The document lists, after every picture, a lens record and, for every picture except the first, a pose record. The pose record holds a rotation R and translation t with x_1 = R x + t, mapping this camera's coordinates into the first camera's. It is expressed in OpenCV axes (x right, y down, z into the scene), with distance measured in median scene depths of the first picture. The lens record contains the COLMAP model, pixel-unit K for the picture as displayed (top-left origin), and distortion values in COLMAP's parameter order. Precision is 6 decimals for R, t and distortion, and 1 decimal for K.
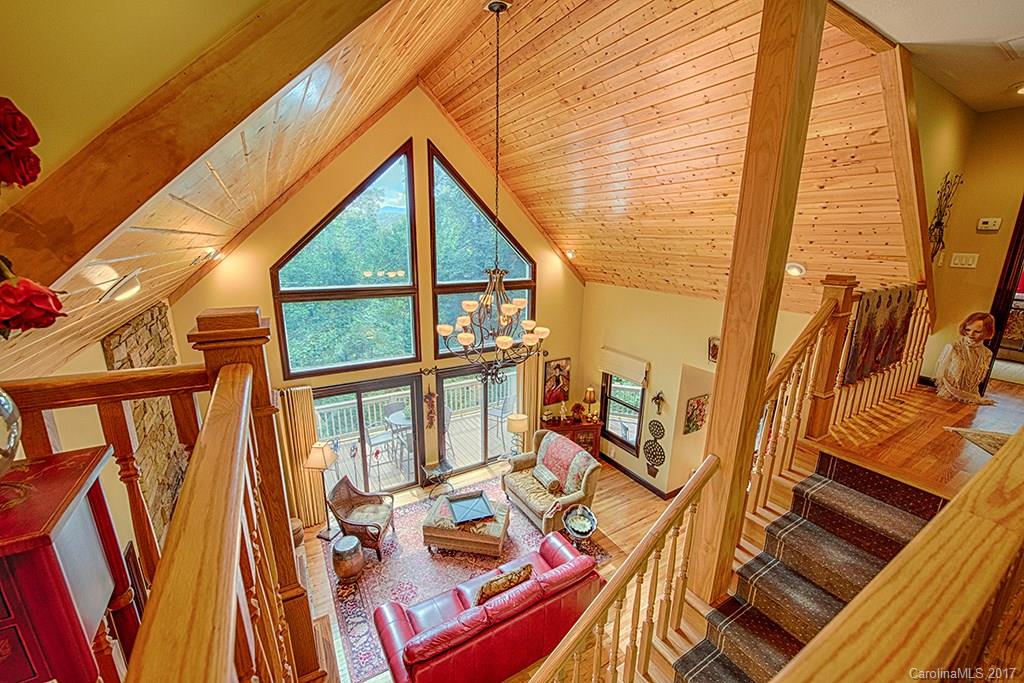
lens RADIAL K [[411.7, 0, 508.3], [0, 411.7, 341.4], [0, 0, 1]] dist [-0.029532, 0.000045]
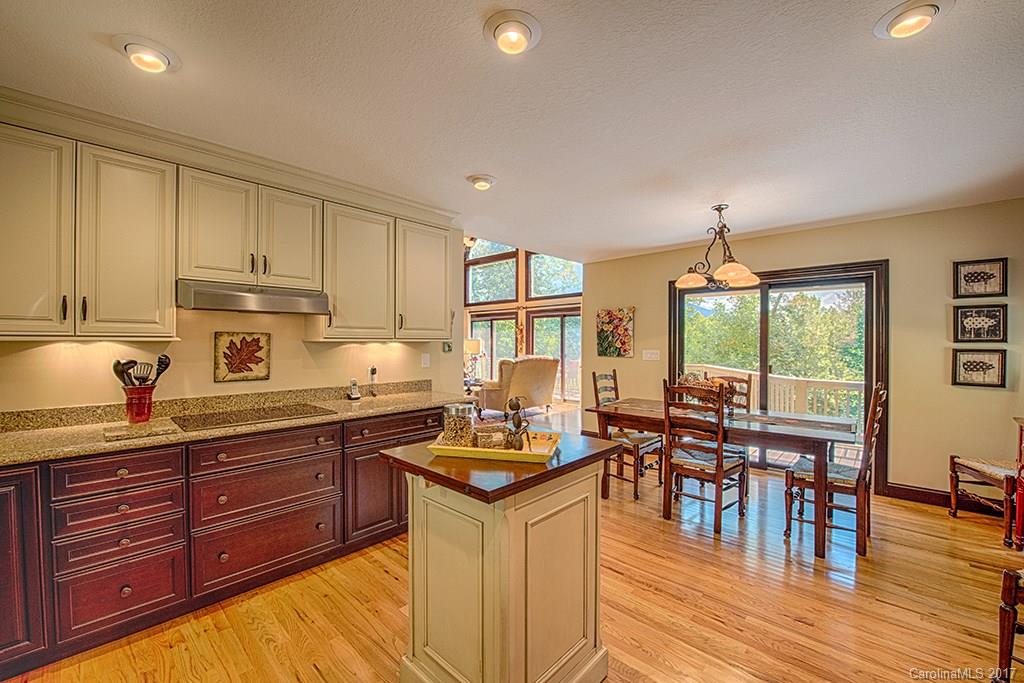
lens RADIAL K [[418.5, 0, 520.7], [0, 418.5, 333.5], [0, 0, 1]] dist [0.000731, 0.000057]
pose [[0.312075, -0.028309, -0.949636, 1.146874], [-0.229034, 0.967834, -0.104118, 0.299711], [0.922037, 0.249992, 0.295553, 0.584812]]
